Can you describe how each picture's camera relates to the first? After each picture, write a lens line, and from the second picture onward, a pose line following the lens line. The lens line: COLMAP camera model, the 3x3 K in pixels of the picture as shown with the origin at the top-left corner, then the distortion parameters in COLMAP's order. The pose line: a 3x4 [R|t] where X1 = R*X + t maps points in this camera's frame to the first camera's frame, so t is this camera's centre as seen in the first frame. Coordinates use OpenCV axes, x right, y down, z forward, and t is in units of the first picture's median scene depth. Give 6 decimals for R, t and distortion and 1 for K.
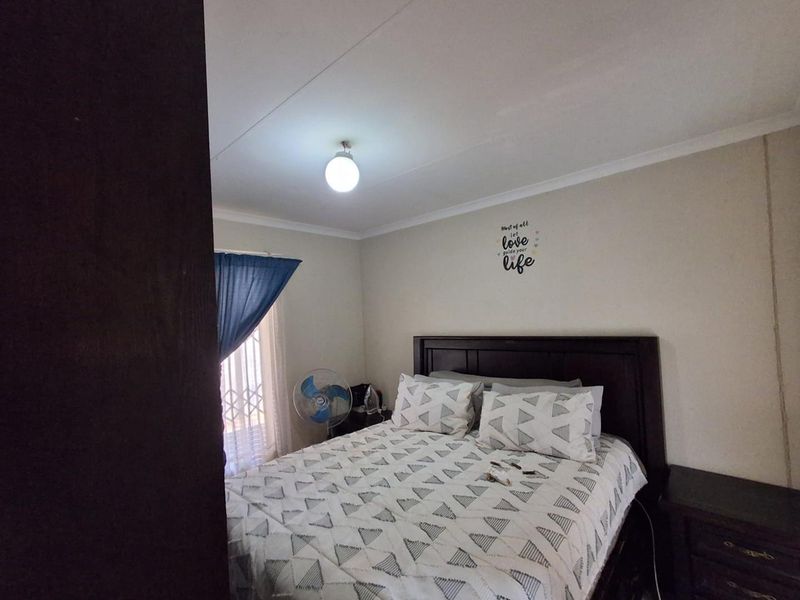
lens RADIAL K [[364.2, 0, 401.1], [0, 364.2, 304.2], [0, 0, 1]] dist [0.004433, 0.000222]
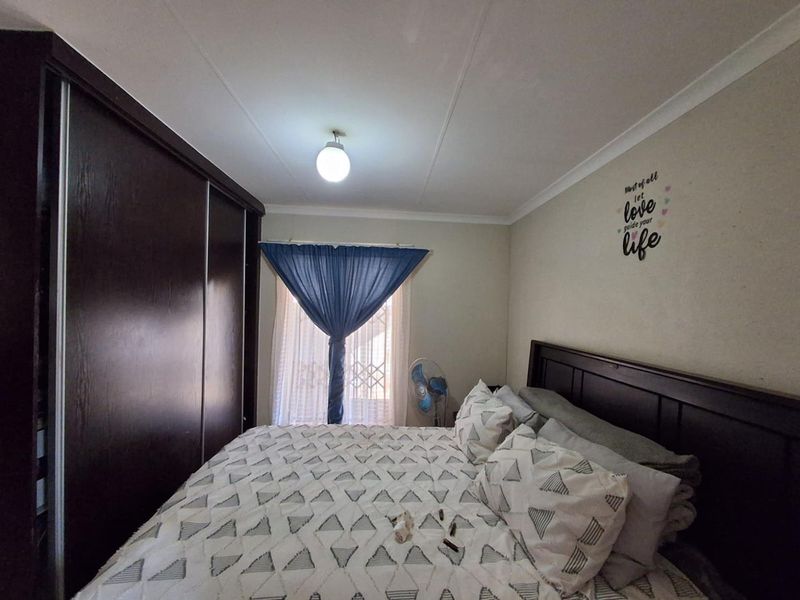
lens RADIAL K [[364.2, 0, 400.6], [0, 364.2, 299.7], [0, 0, 1]] dist [0.004433, 0.000222]
pose [[0.708619, 0.063767, -0.702704, 0.467268], [-0.053884, 0.997890, 0.036217, -0.017276], [0.703531, 0.012200, 0.710560, 0.270364]]
